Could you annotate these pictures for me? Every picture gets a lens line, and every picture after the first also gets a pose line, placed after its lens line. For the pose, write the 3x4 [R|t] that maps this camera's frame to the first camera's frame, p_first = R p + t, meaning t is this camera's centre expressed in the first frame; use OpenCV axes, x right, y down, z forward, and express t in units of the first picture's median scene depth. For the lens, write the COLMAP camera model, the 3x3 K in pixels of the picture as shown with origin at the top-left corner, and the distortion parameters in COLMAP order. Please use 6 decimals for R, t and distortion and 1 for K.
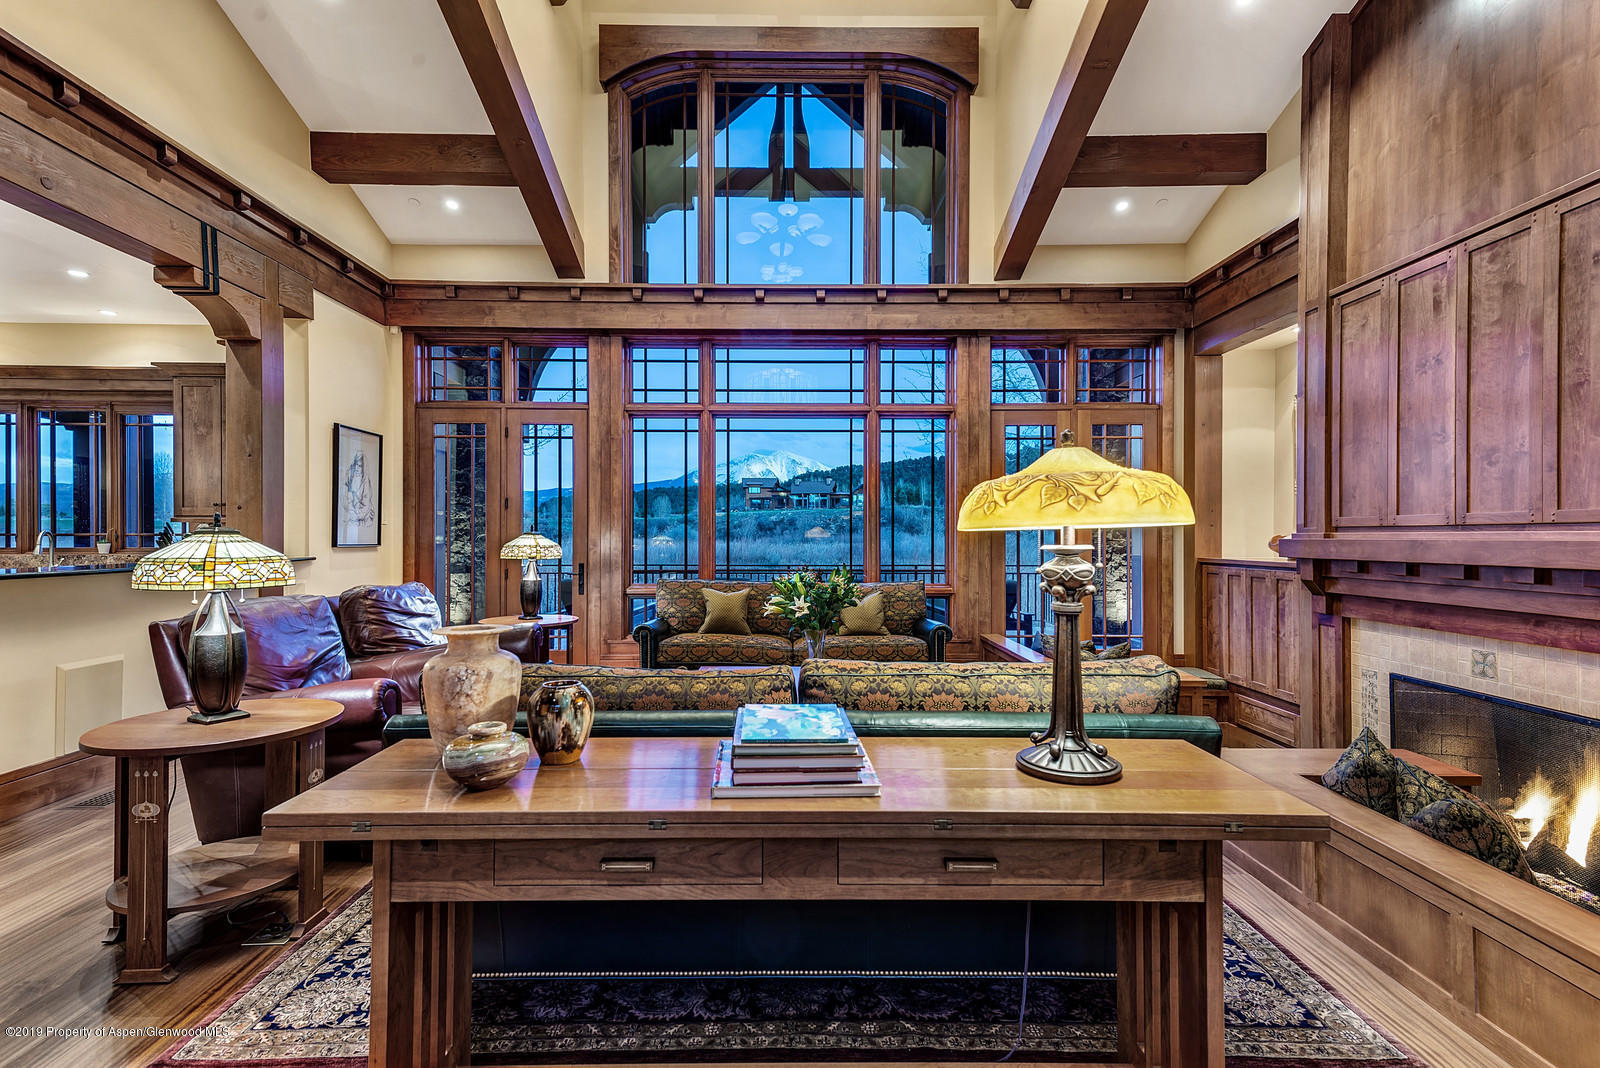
lens RADIAL K [[789.9, 0, 800.0], [0, 789.9, 534.0], [0, 0, 1]] dist [0.000390, 0.000056]
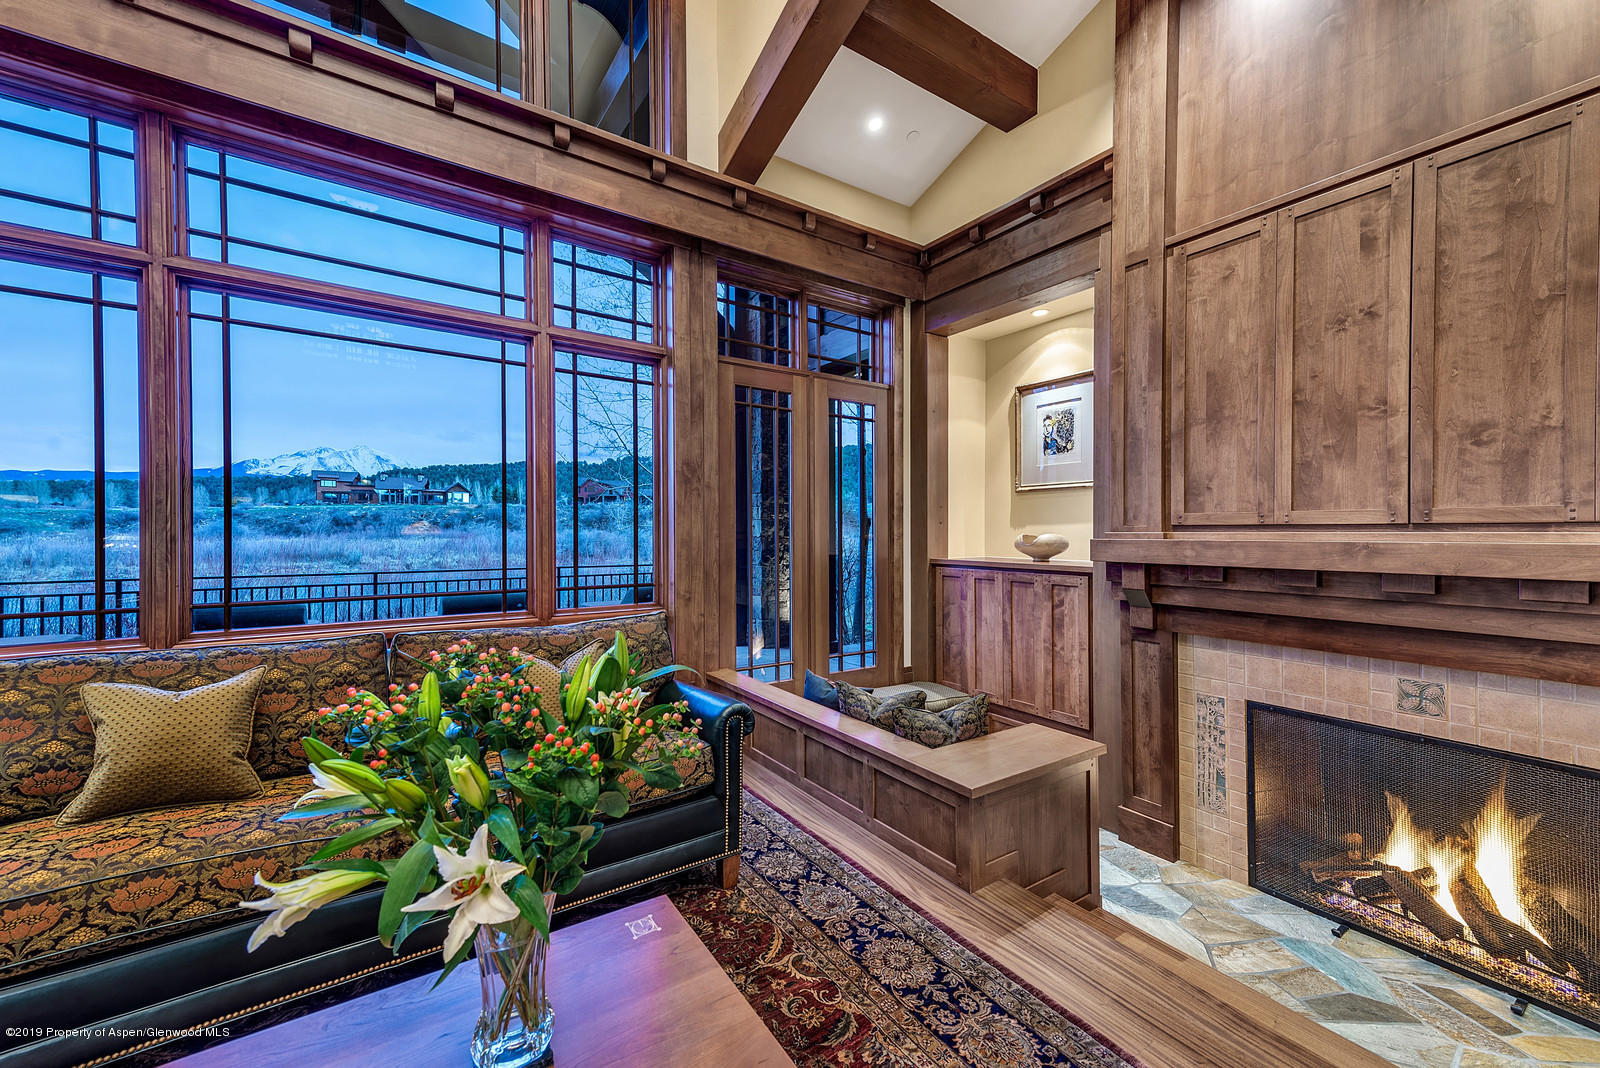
lens RADIAL K [[628.0, 0, 799.8], [0, 628.0, 537.5], [0, 0, 1]] dist [0.036949, -0.007788]
pose [[0.838438, -0.002956, 0.544989, -0.012574], [-0.003446, 0.999937, 0.010725, -0.001557], [-0.544986, -0.010870, 0.838375, 0.558245]]
